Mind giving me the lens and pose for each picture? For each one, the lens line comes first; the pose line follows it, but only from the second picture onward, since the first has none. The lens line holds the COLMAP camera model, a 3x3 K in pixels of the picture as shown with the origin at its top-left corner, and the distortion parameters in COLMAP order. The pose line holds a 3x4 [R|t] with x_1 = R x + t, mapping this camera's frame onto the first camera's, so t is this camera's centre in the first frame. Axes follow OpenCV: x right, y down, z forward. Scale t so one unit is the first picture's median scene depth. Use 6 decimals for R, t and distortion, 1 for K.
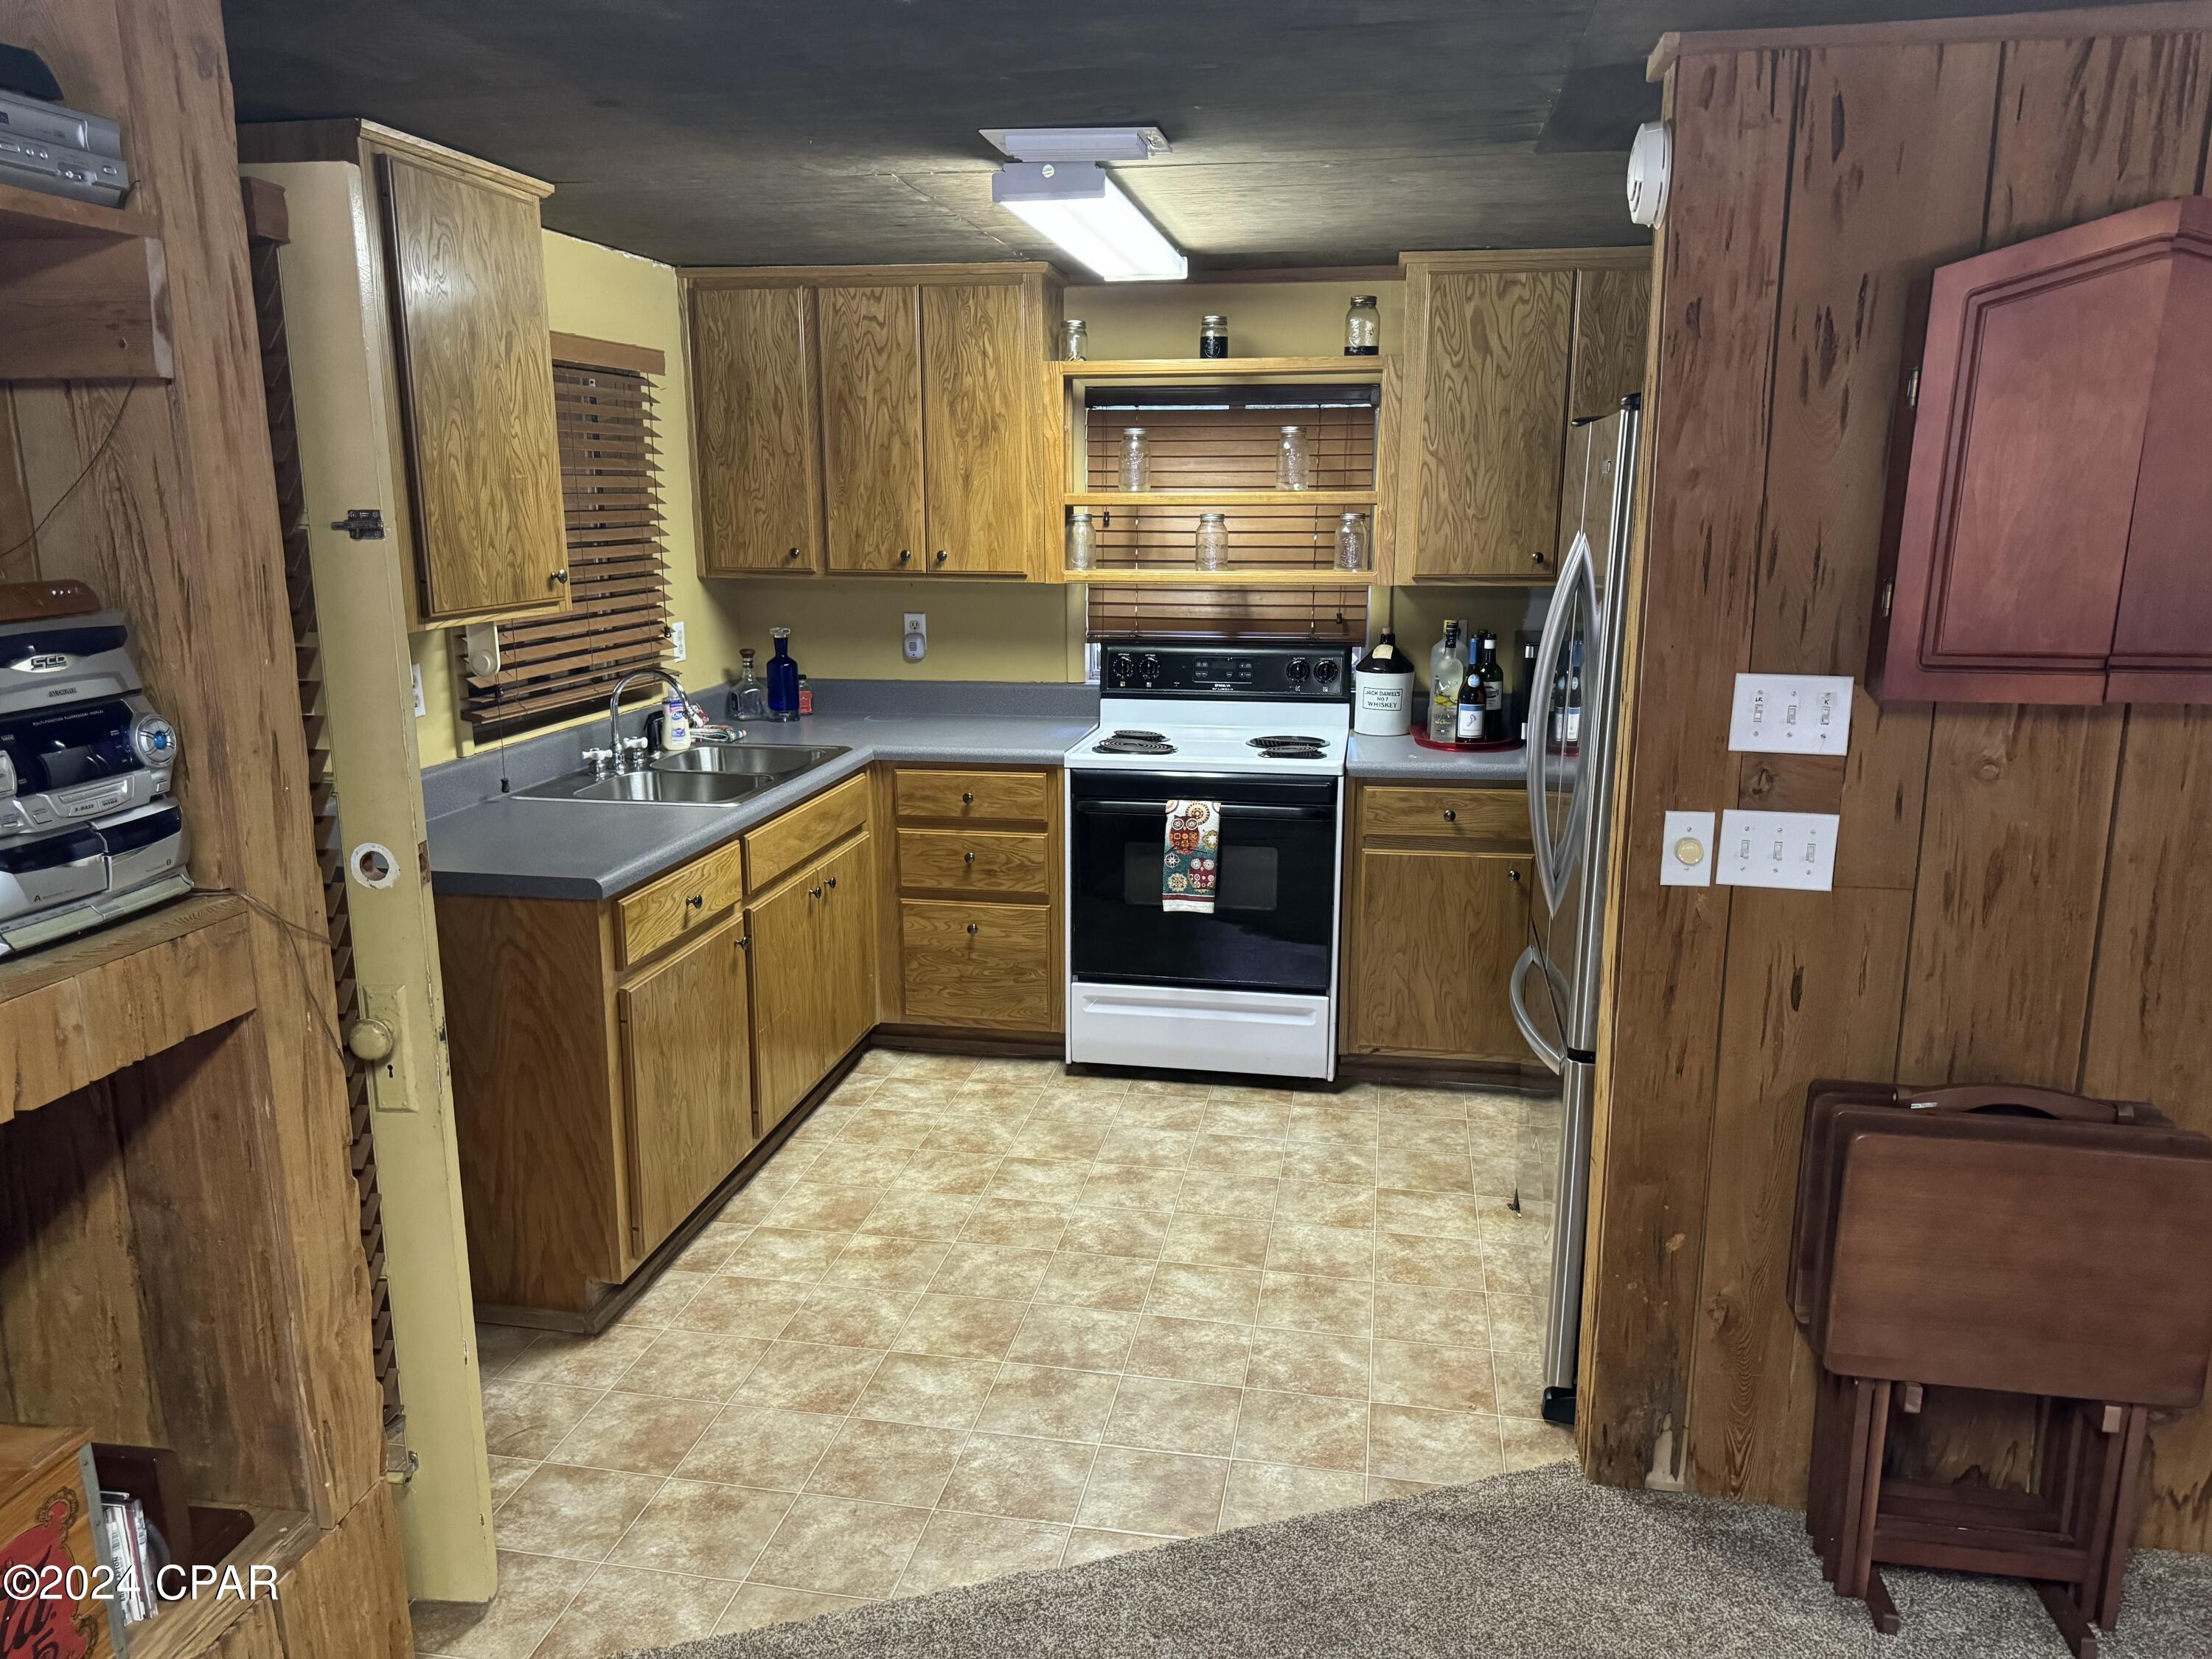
lens RADIAL K [[1572.7, 0, 1104.7], [0, 1572.7, 830.7], [0, 0, 1]] dist [0.160800, -0.188242]
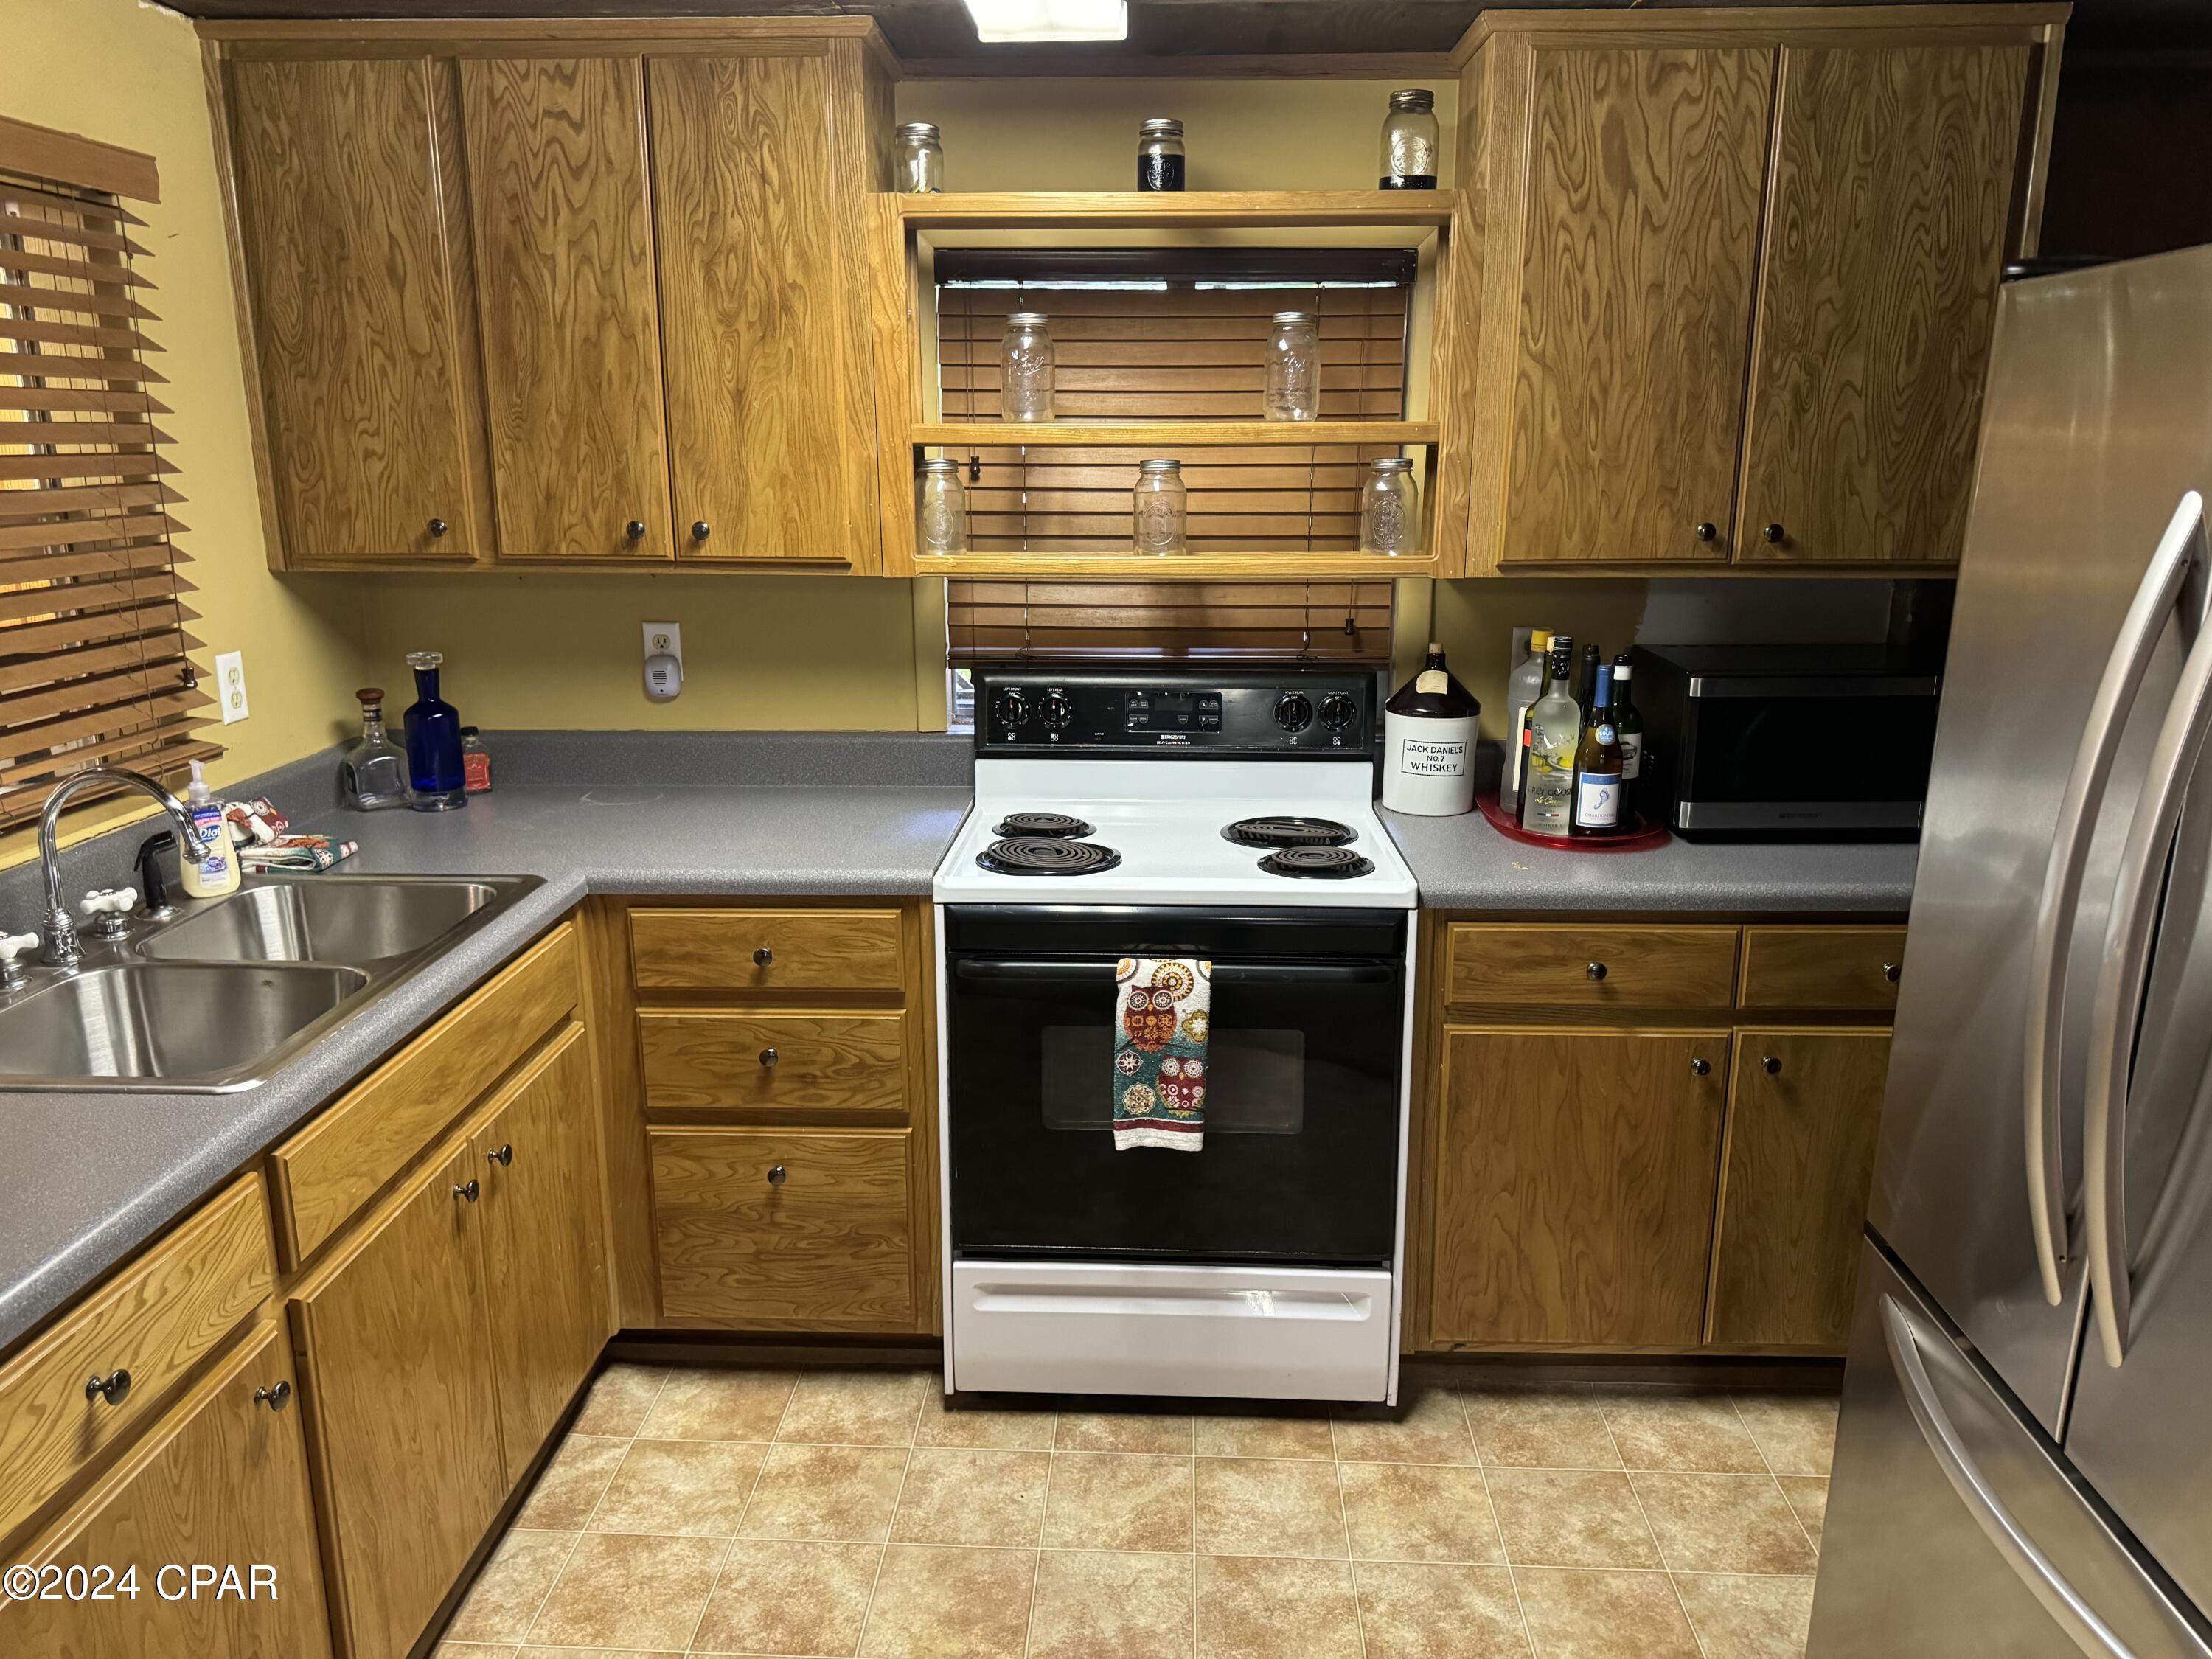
lens RADIAL K [[1580.6, 0, 1103.9], [0, 1580.6, 837.2], [0, 0, 1]] dist [0.117758, -0.193225]
pose [[0.991034, -0.032030, 0.129712, -0.037152], [0.028120, 0.999096, 0.031866, -0.078632], [-0.130615, -0.027933, 0.991040, 0.410694]]
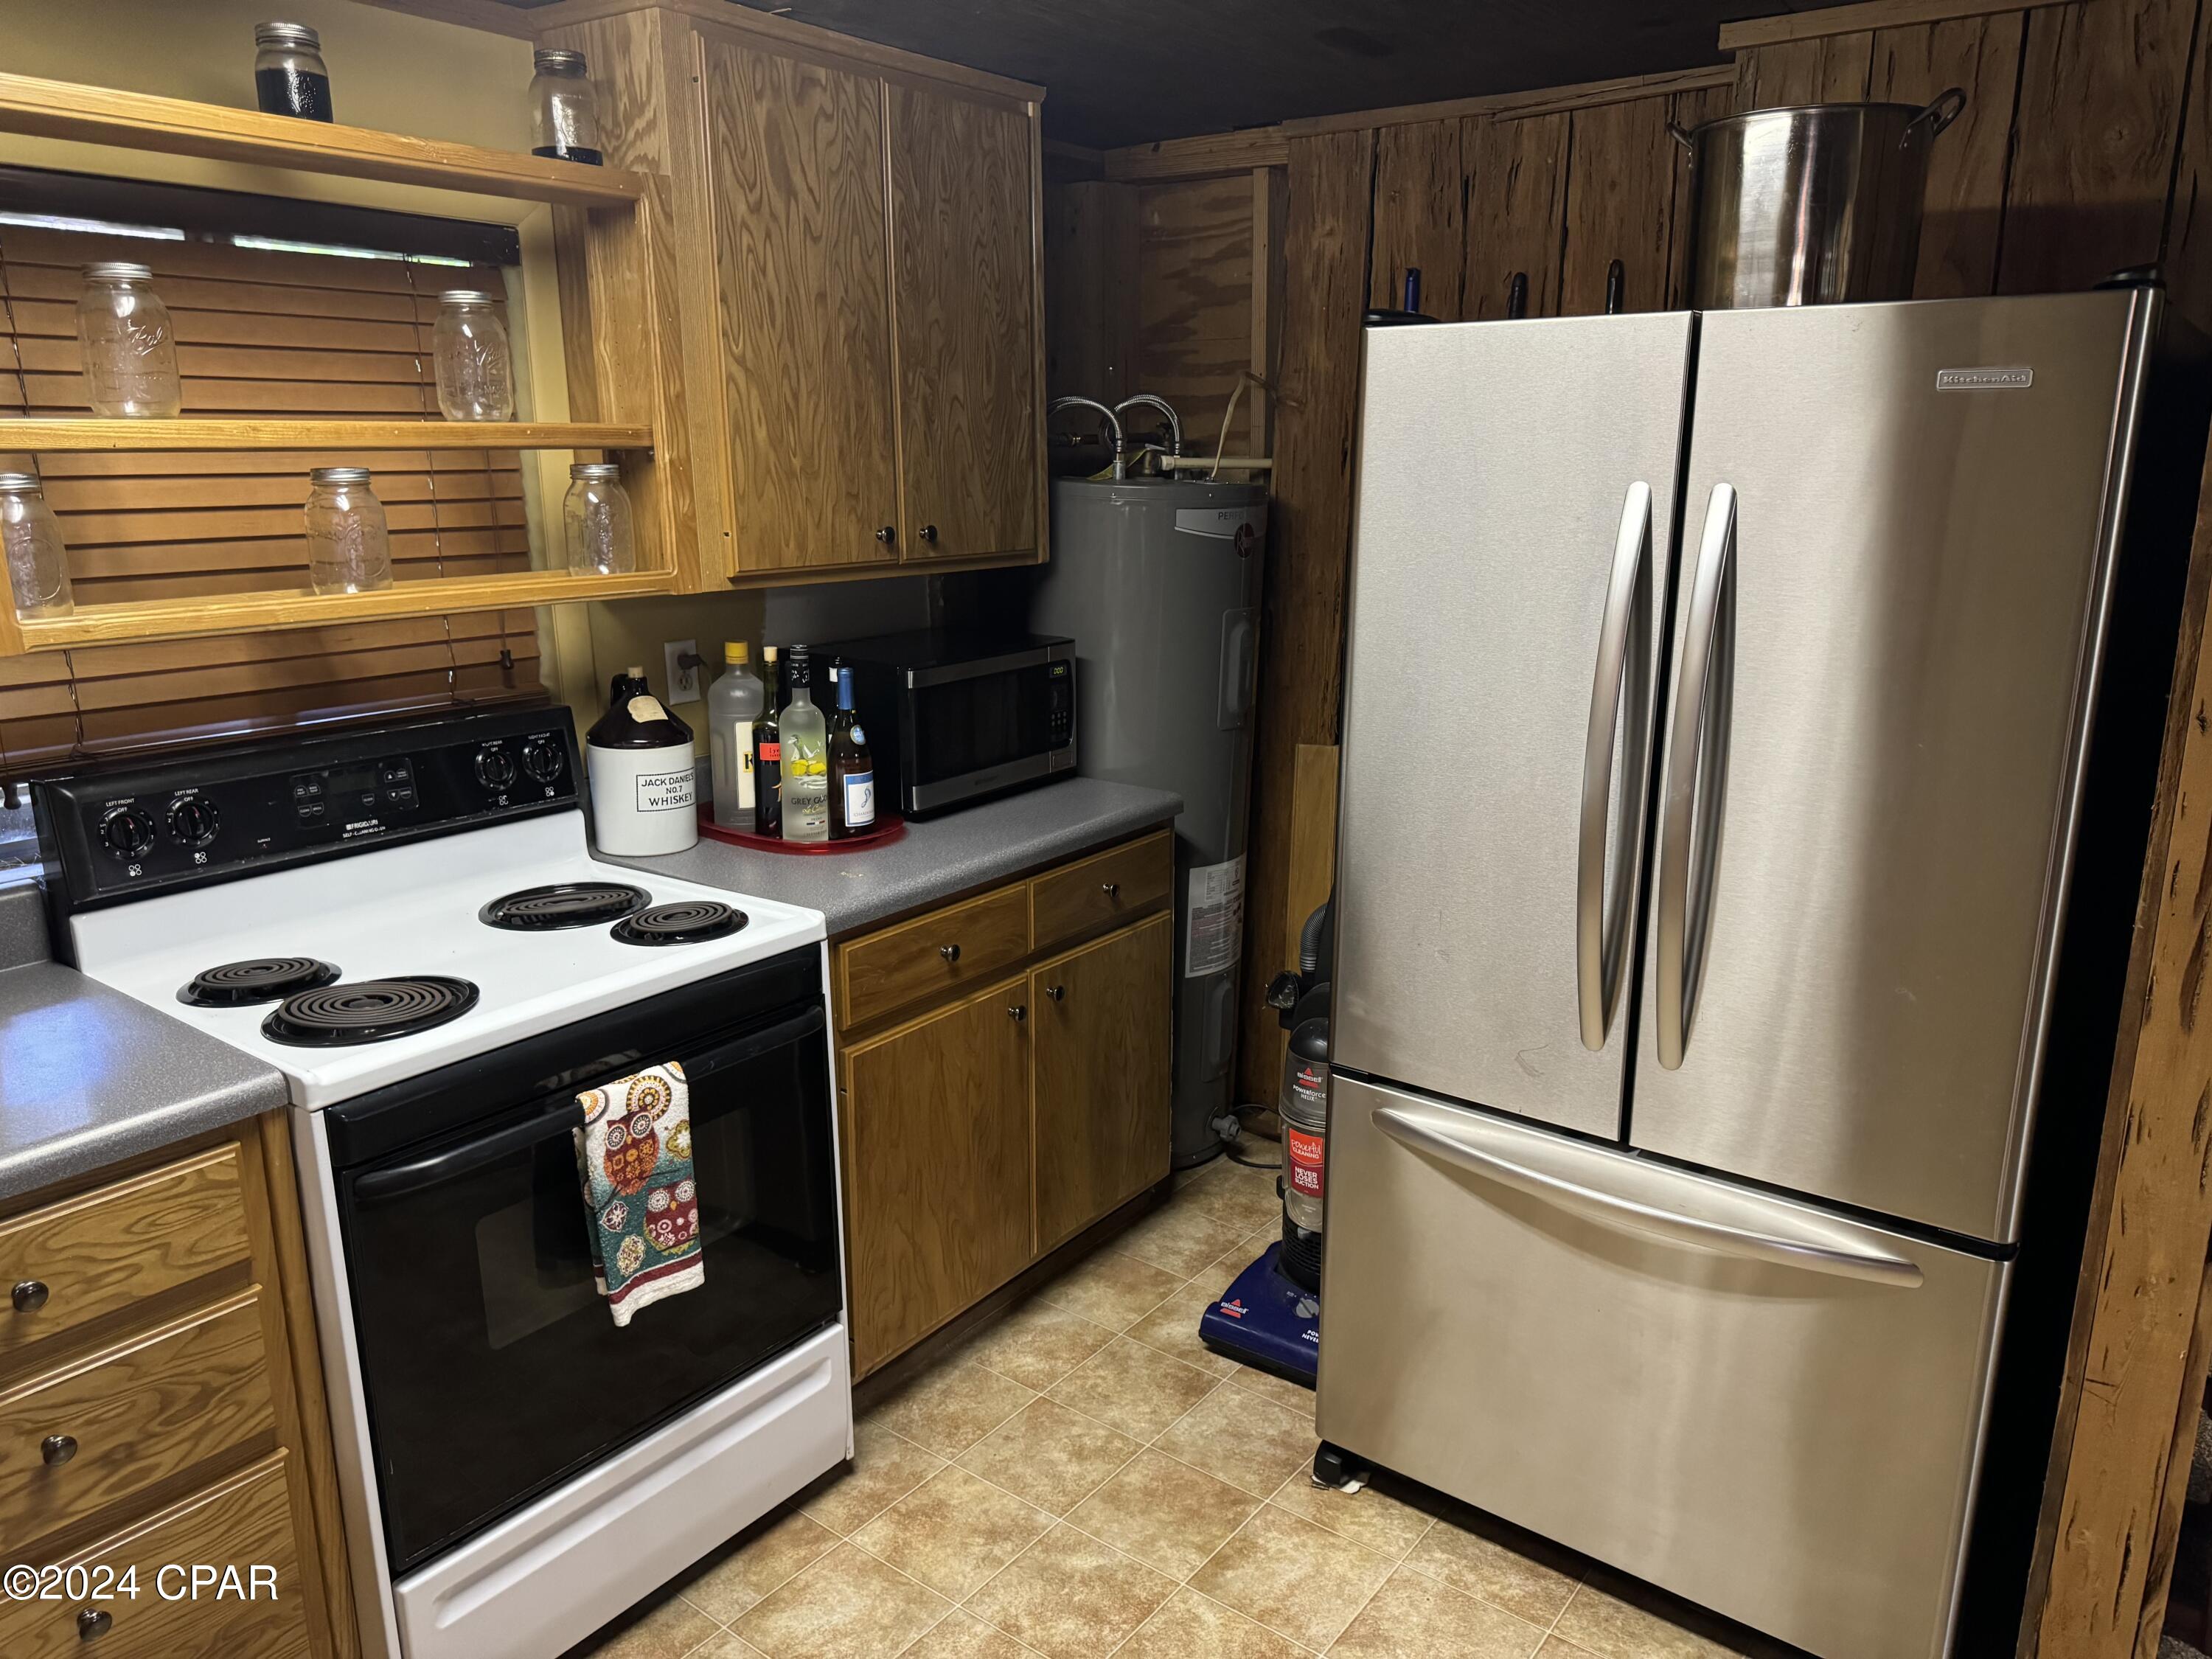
lens RADIAL K [[1556.4, 0, 1104.5], [0, 1556.4, 834.0], [0, 0, 1]] dist [0.095599, -0.136264]
pose [[0.449853, -0.216900, 0.866364, -0.257657], [0.191204, 0.970959, 0.143804, -0.123671], [-0.872395, 0.100962, 0.478261, 0.614350]]
